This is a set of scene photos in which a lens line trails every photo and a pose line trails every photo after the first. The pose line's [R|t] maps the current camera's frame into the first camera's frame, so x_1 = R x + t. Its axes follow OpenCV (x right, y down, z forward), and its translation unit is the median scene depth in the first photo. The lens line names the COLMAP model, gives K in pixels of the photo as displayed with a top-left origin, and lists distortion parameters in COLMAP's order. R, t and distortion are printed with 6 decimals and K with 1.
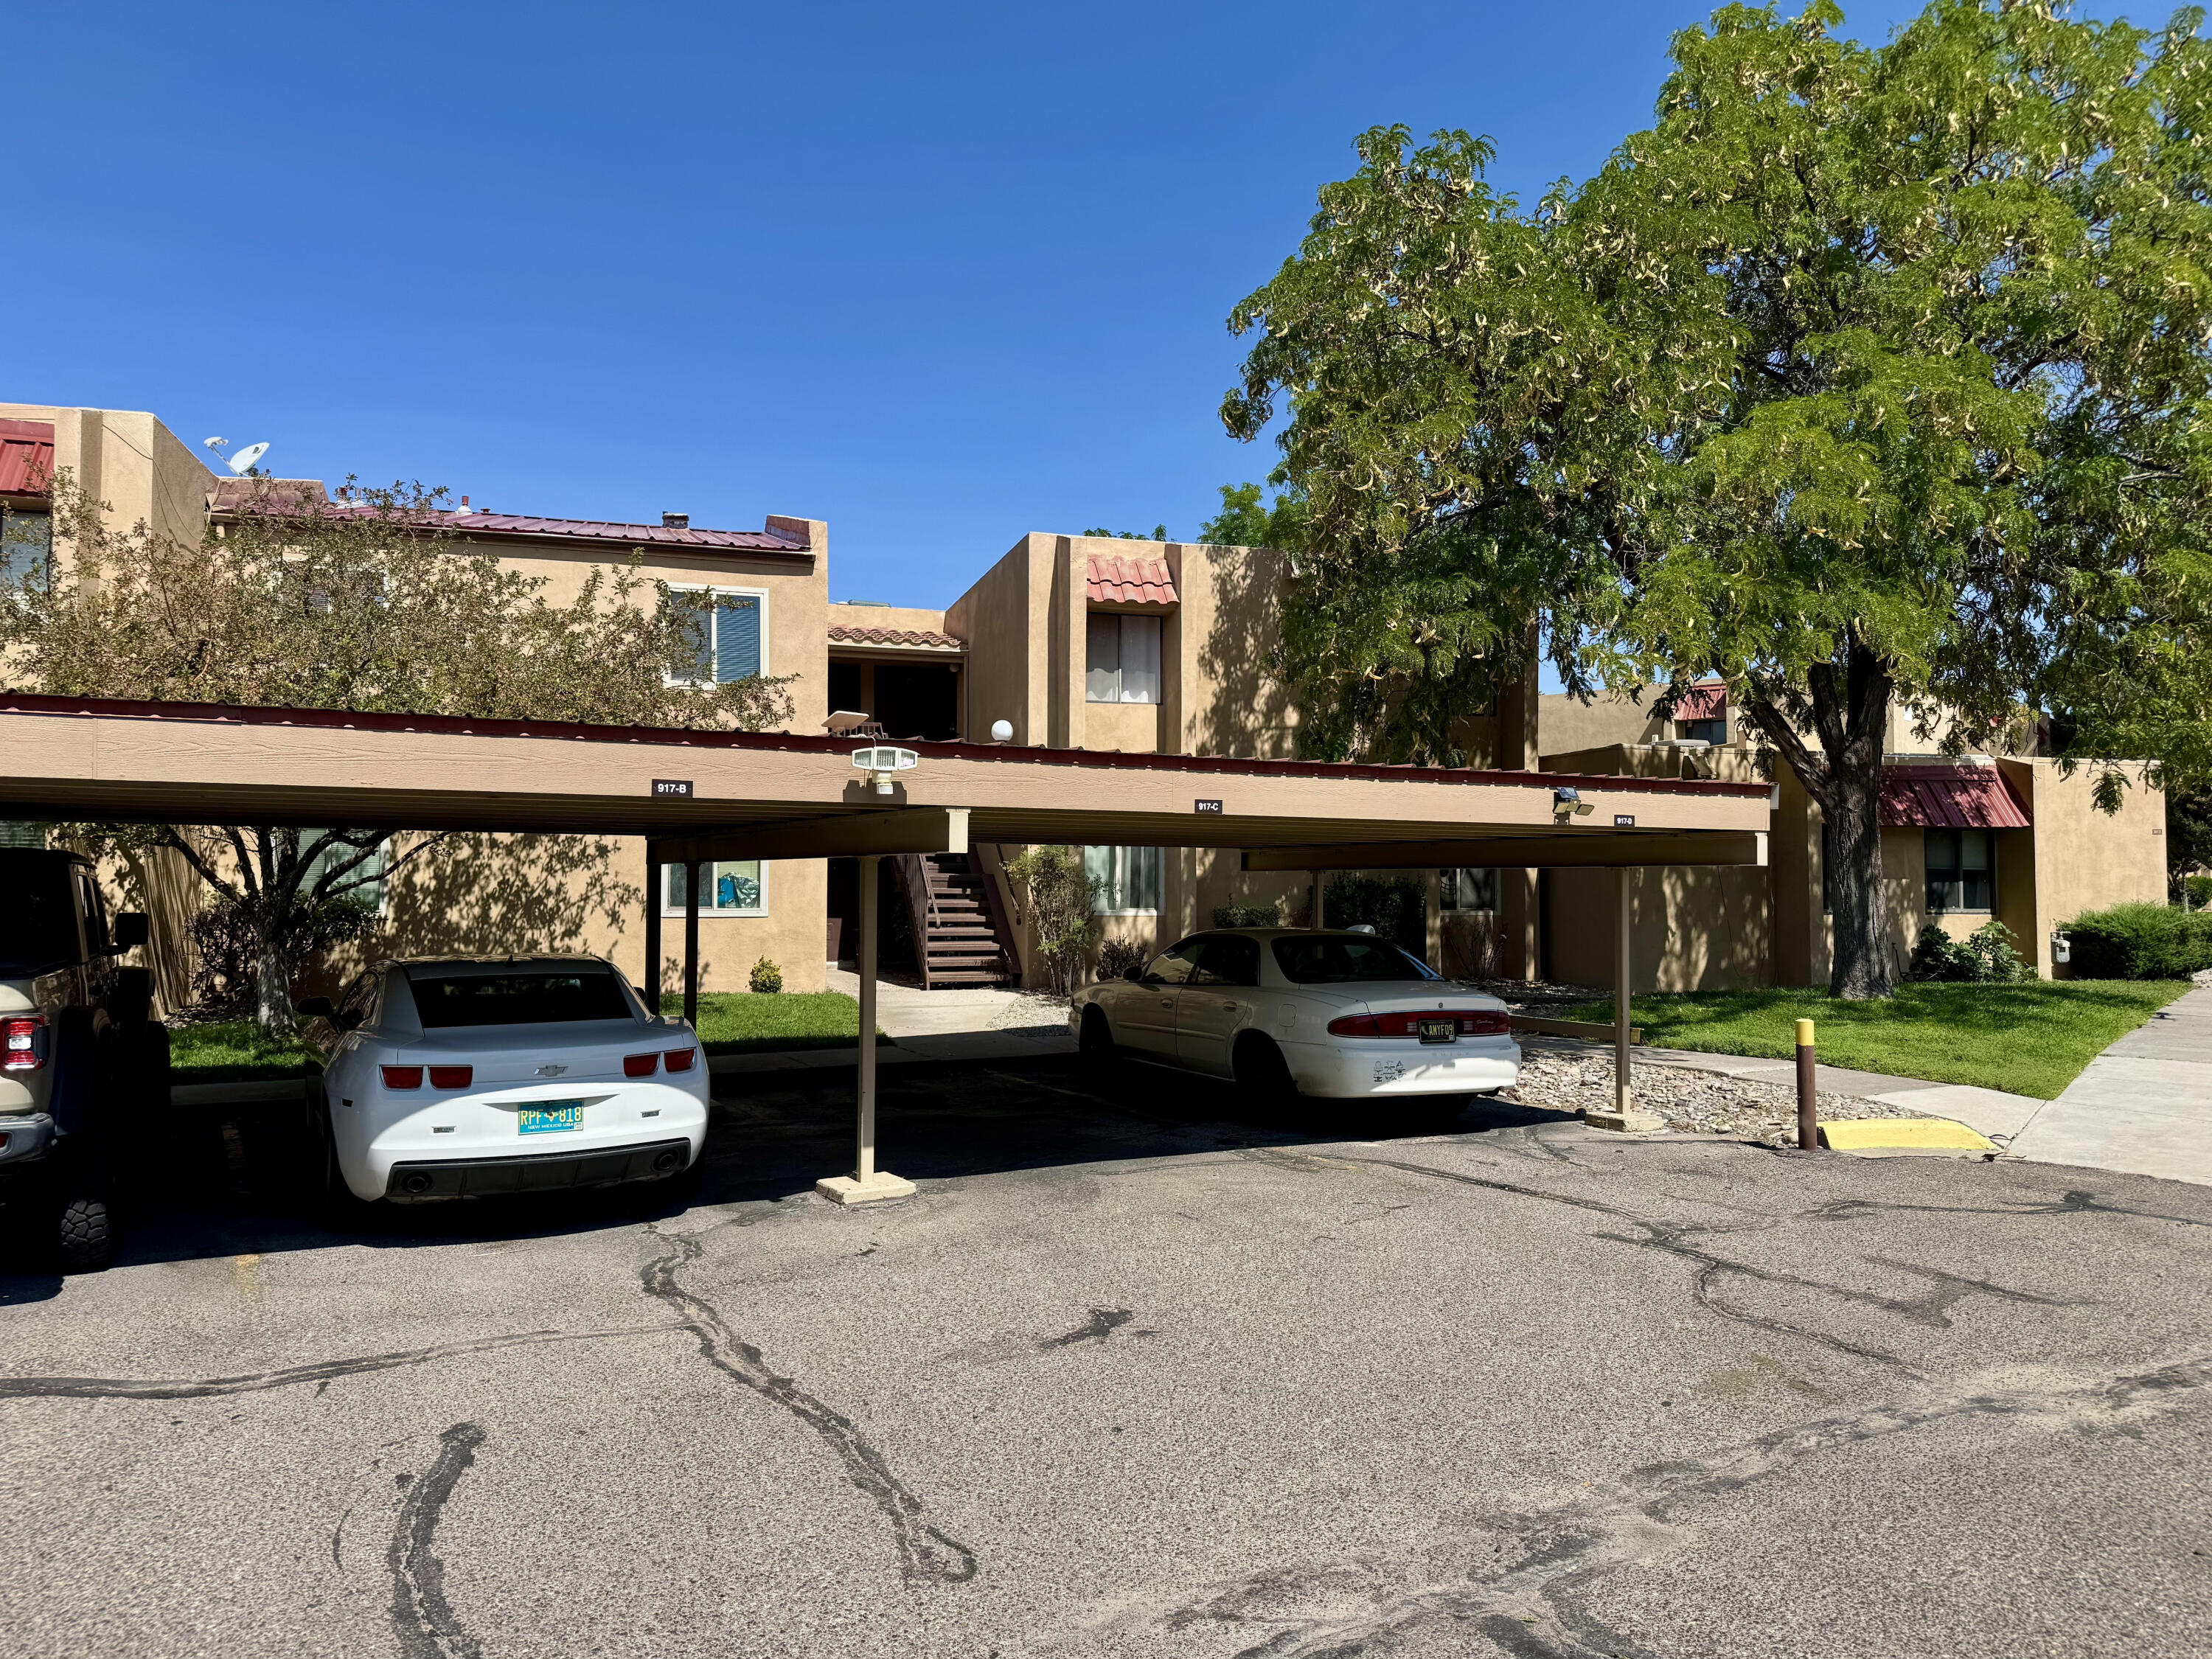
lens RADIAL K [[1431.3, 0, 1107.7], [0, 1431.3, 833.6], [0, 0, 1]] dist [-0.050318, 0.000777]
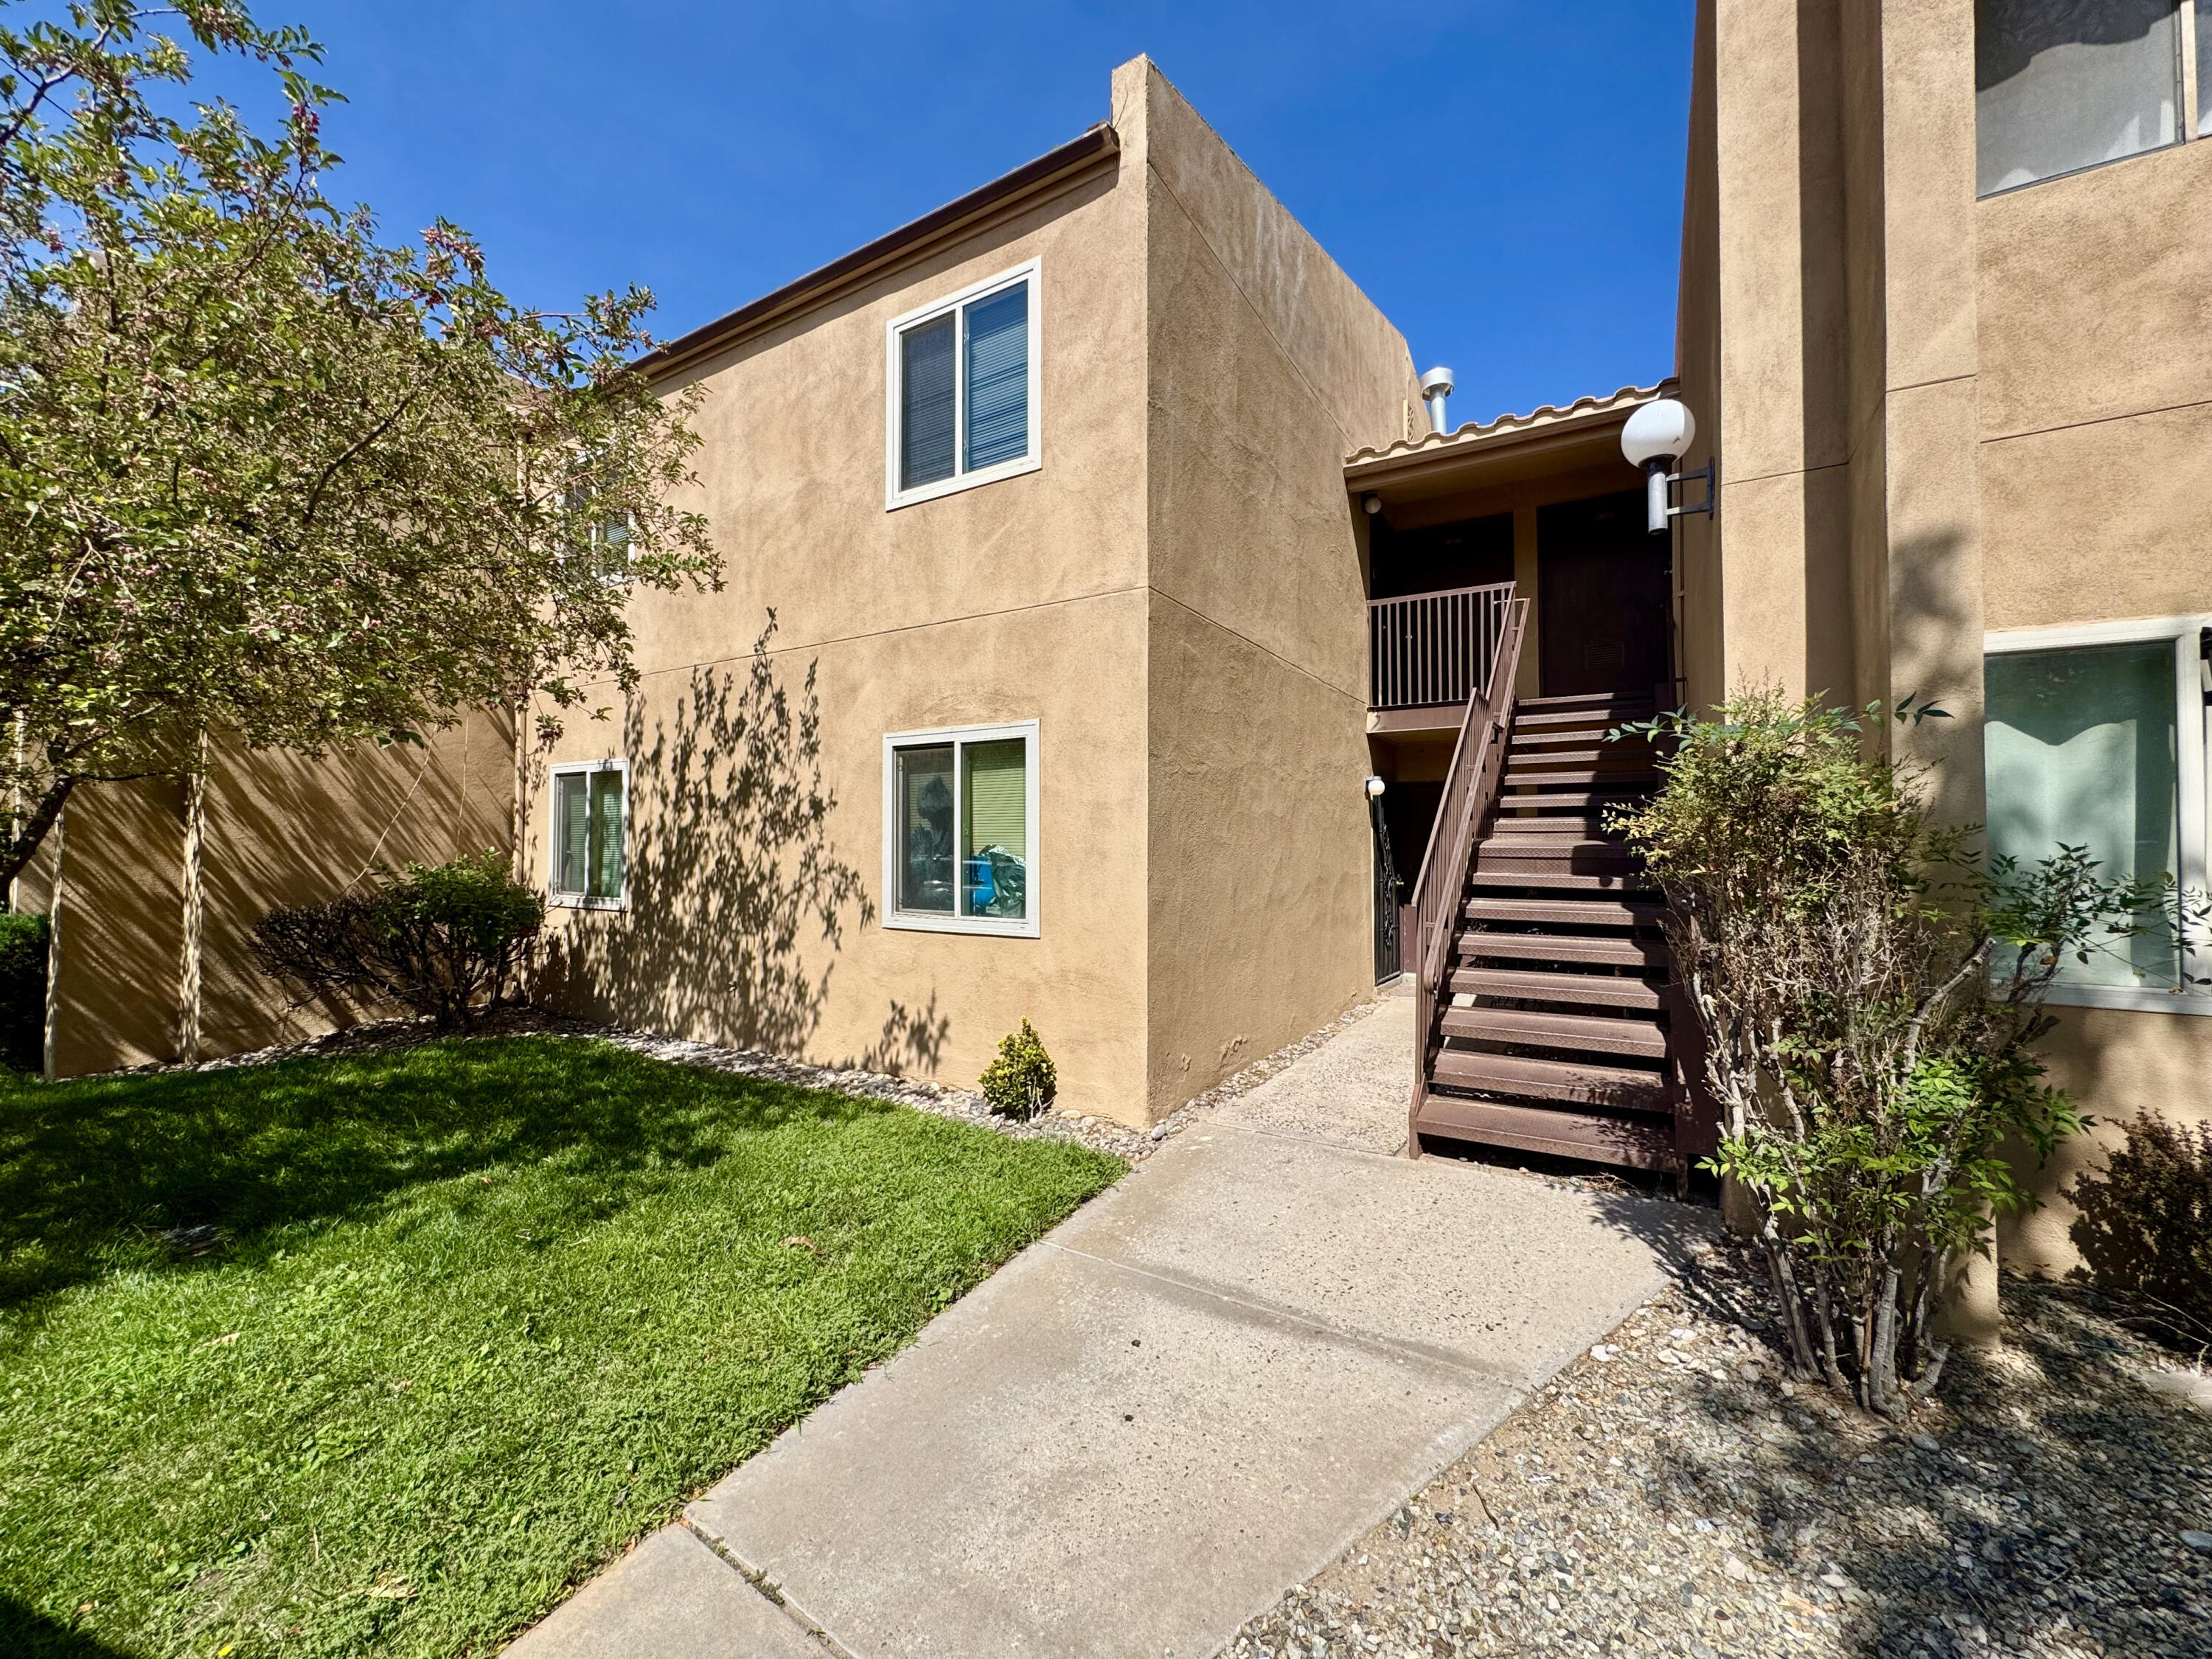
lens RADIAL K [[883.2, 0, 1103.4], [0, 883.2, 829.2], [0, 0, 1]] dist [-0.002104, -0.000102]
pose [[0.662785, -0.013127, -0.748695, -0.004174], [0.027839, 0.999587, 0.007119, 0.021795], [0.748292, -0.025561, 0.662877, 0.855798]]
